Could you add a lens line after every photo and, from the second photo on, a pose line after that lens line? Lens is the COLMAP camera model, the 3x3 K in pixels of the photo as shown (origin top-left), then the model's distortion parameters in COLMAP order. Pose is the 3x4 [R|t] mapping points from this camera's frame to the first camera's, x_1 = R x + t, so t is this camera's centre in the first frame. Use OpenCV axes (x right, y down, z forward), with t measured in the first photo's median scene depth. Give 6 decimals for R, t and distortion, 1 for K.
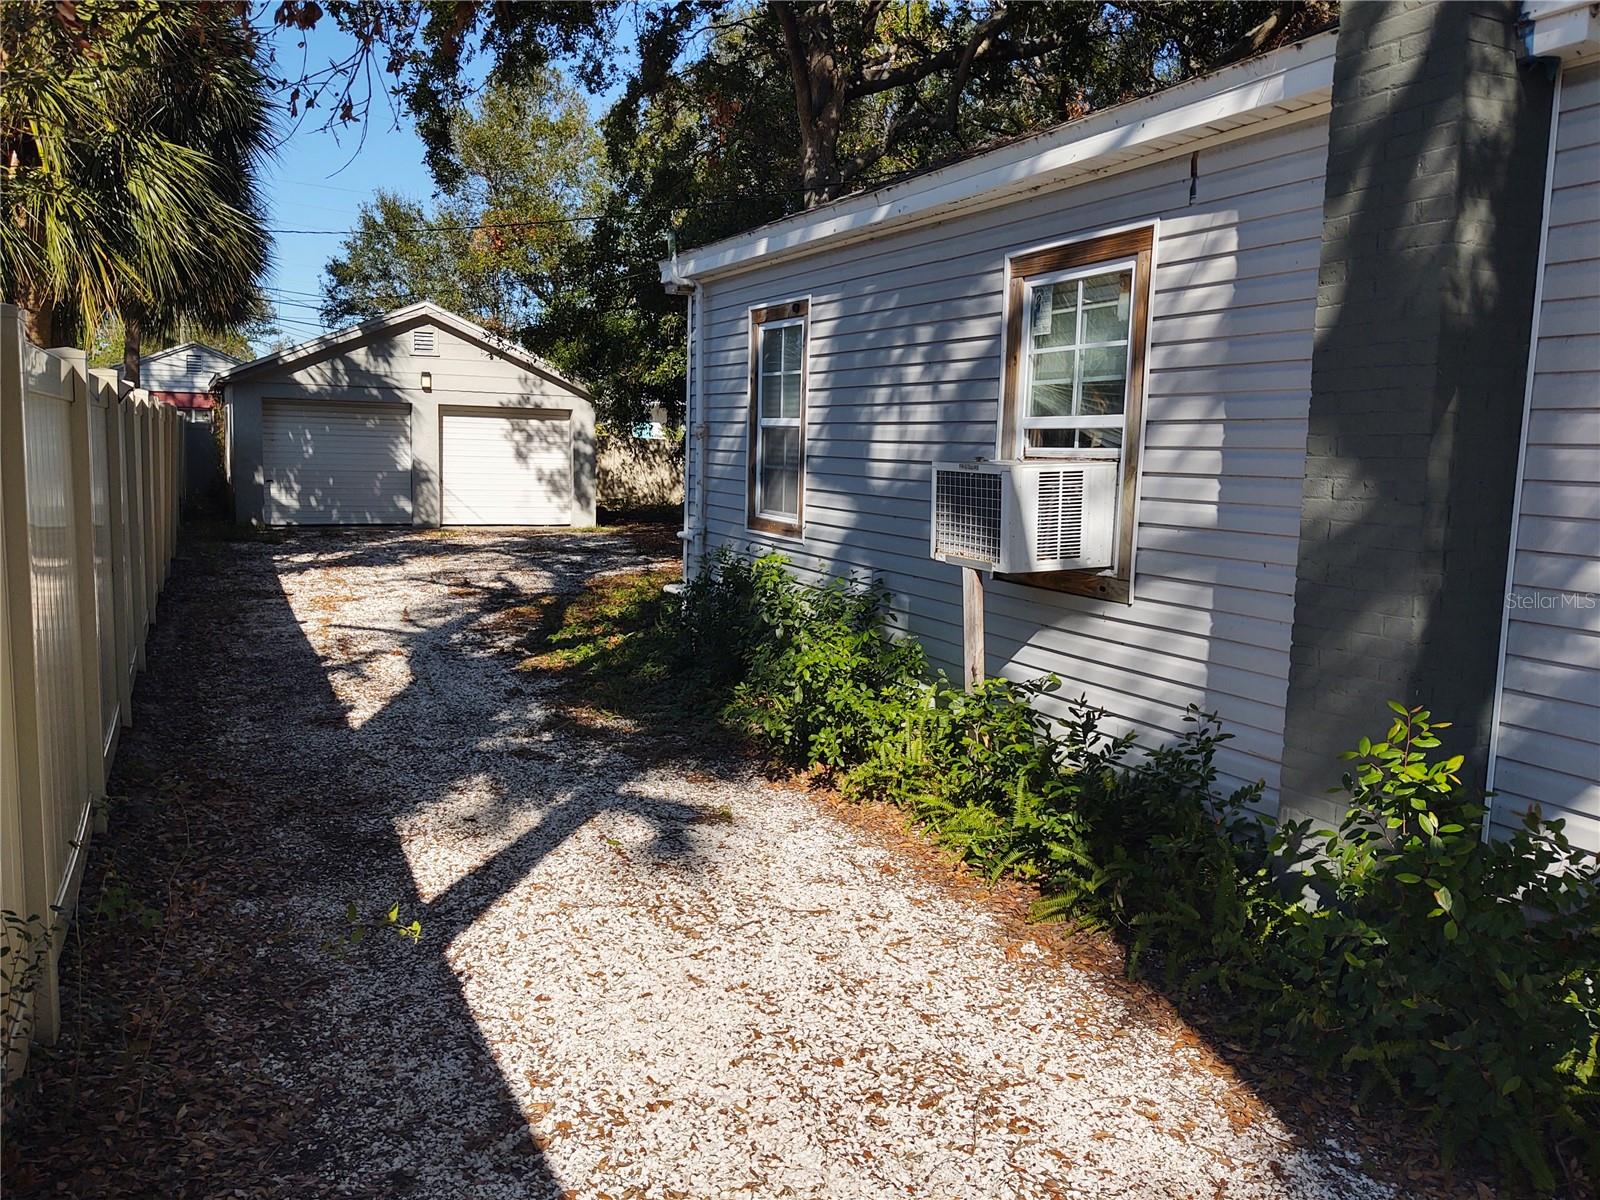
lens RADIAL K [[1244.7, 0, 795.7], [0, 1244.7, 593.1], [0, 0, 1]] dist [0.028315, -0.053436]
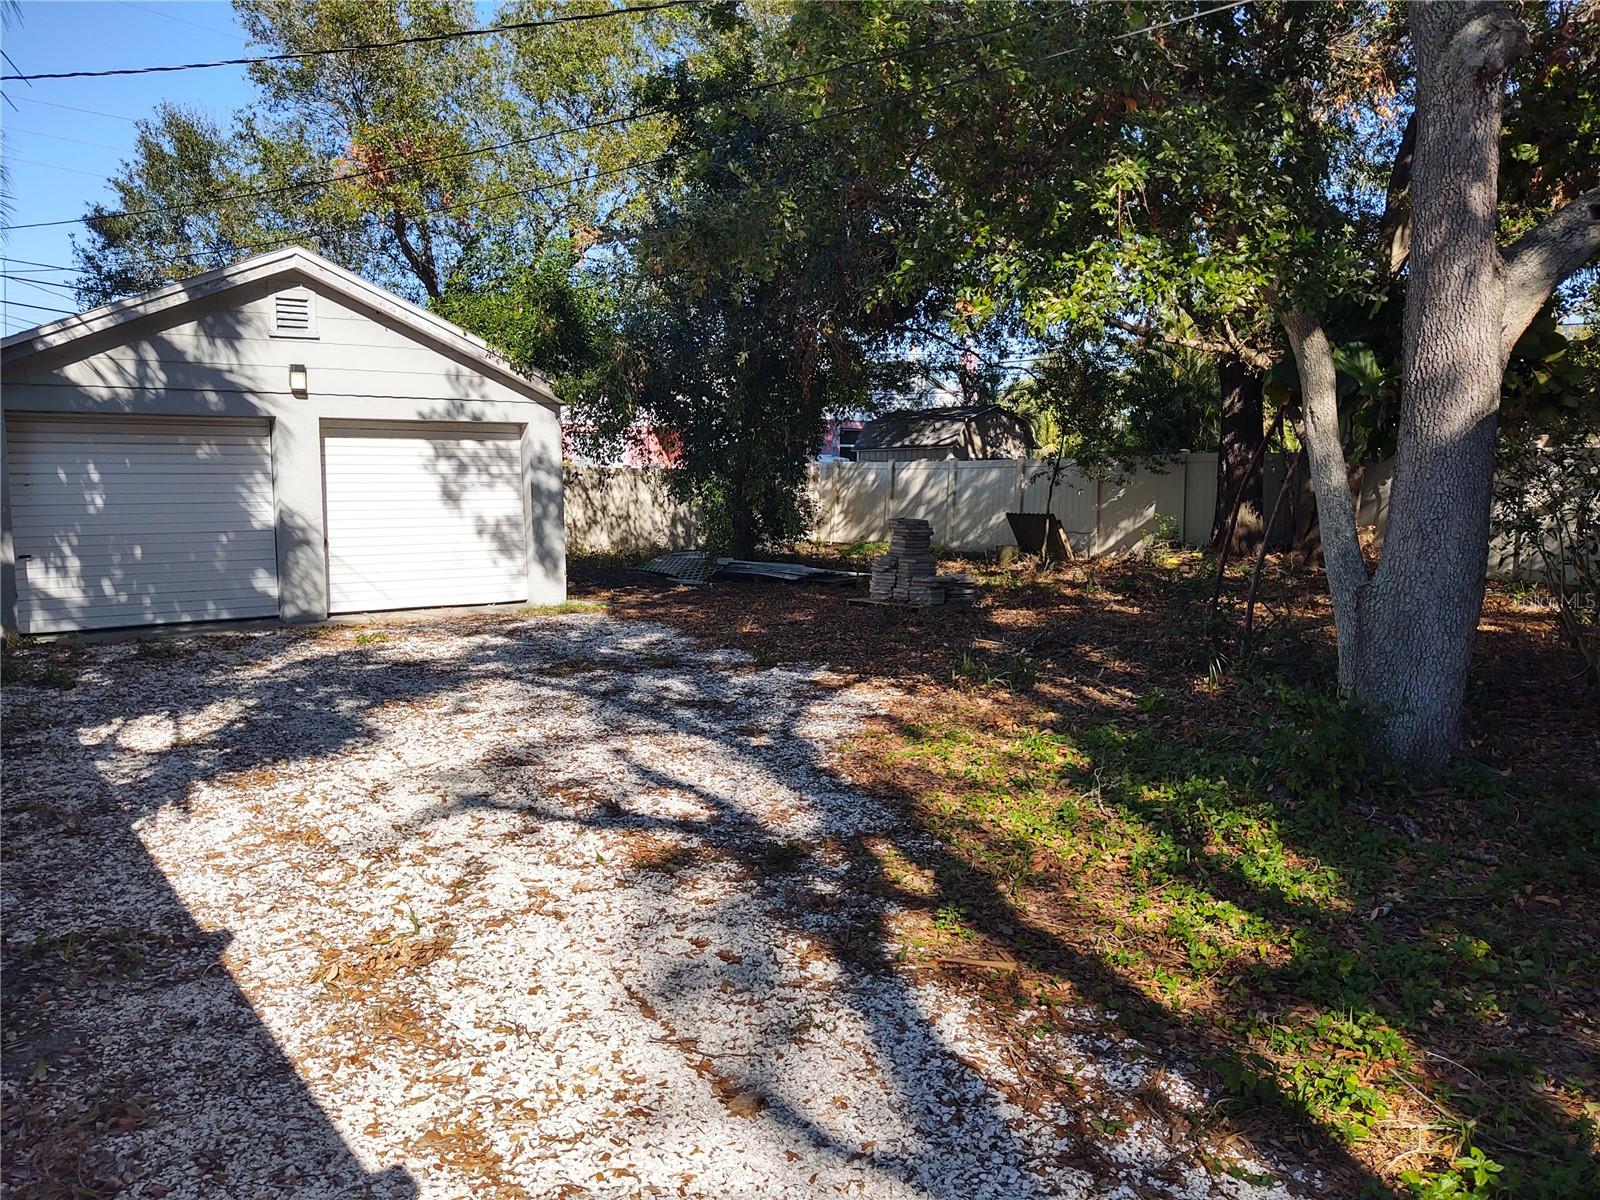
lens RADIAL K [[1244.7, 0, 806.7], [0, 1244.7, 595.7], [0, 0, 1]] dist [0.028315, -0.053436]
pose [[0.979715, -0.048212, 0.194511, -0.173975], [0.051174, 0.998637, -0.010225, -0.045500], [-0.193753, 0.019971, 0.980847, 0.353037]]
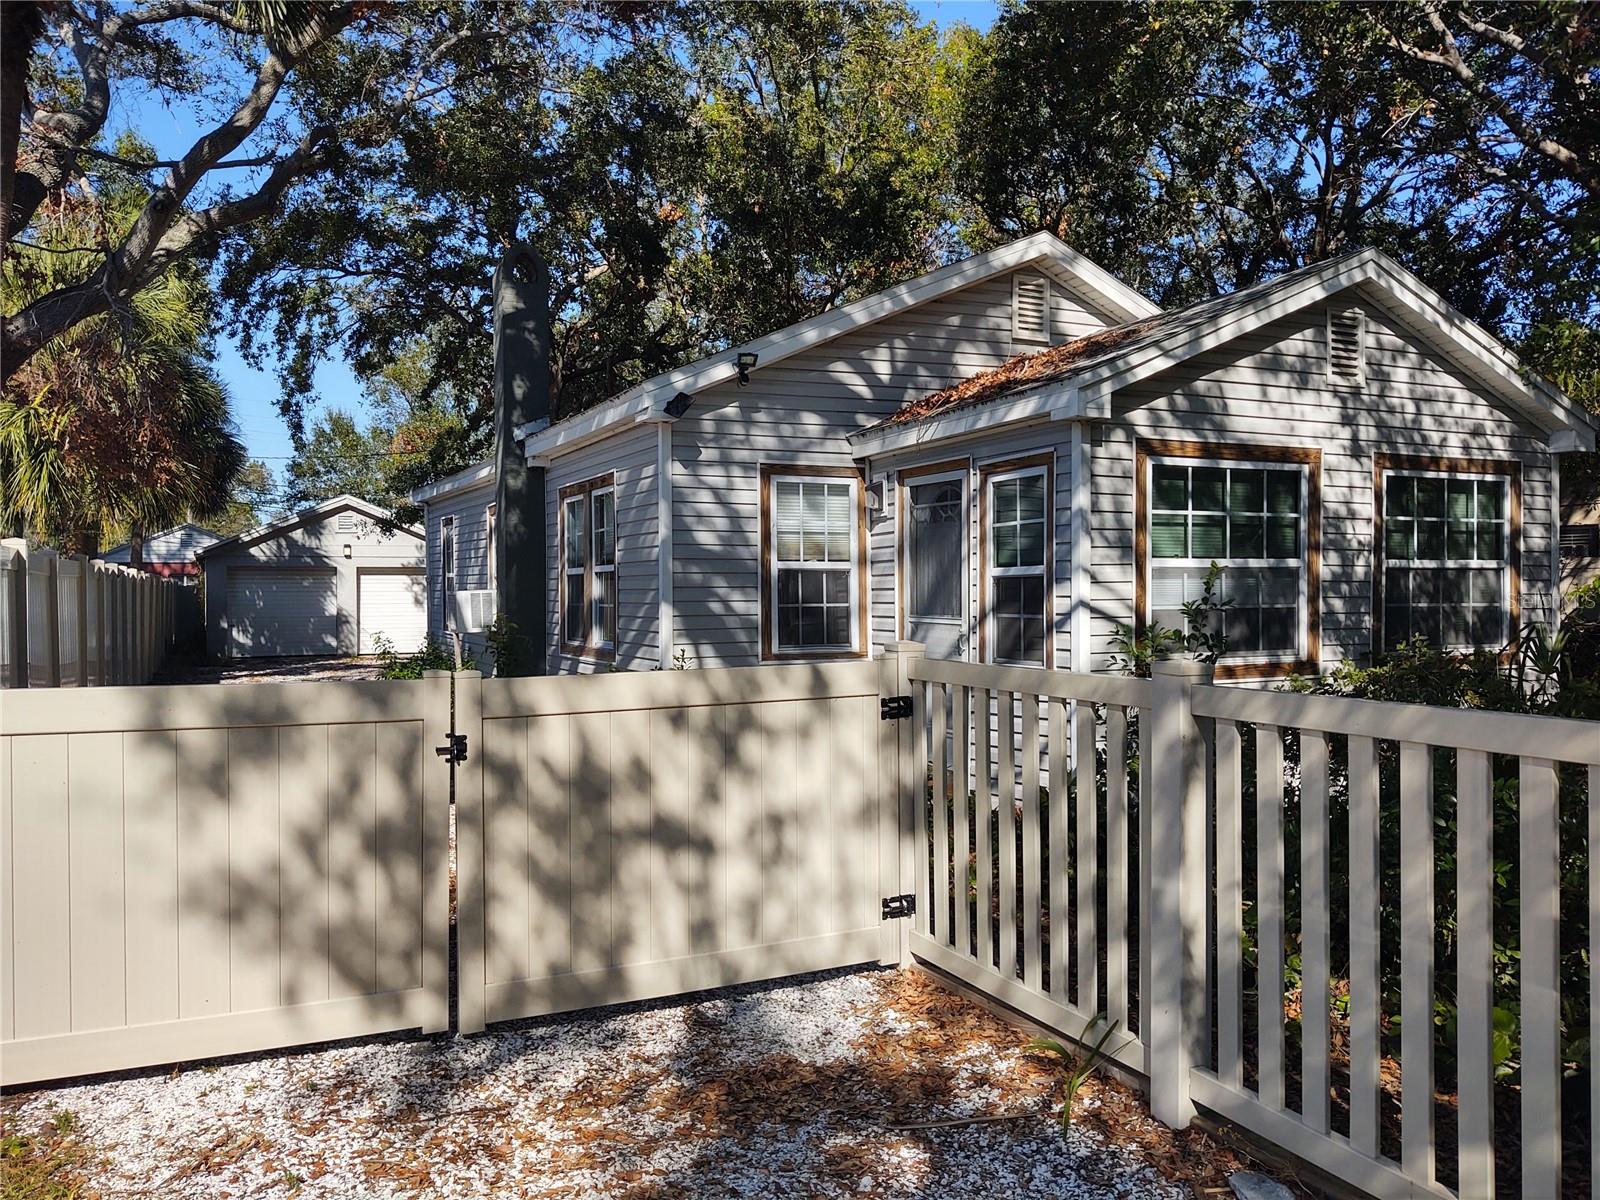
lens RADIAL K [[1244.7, 0, 789.1], [0, 1244.7, 583.6], [0, 0, 1]] dist [0.028315, -0.053436]
pose [[0.999469, -0.031636, -0.007821, 0.198774], [0.030432, 0.991912, -0.123223, 0.050269], [0.011656, 0.122920, 0.992348, -0.354072]]
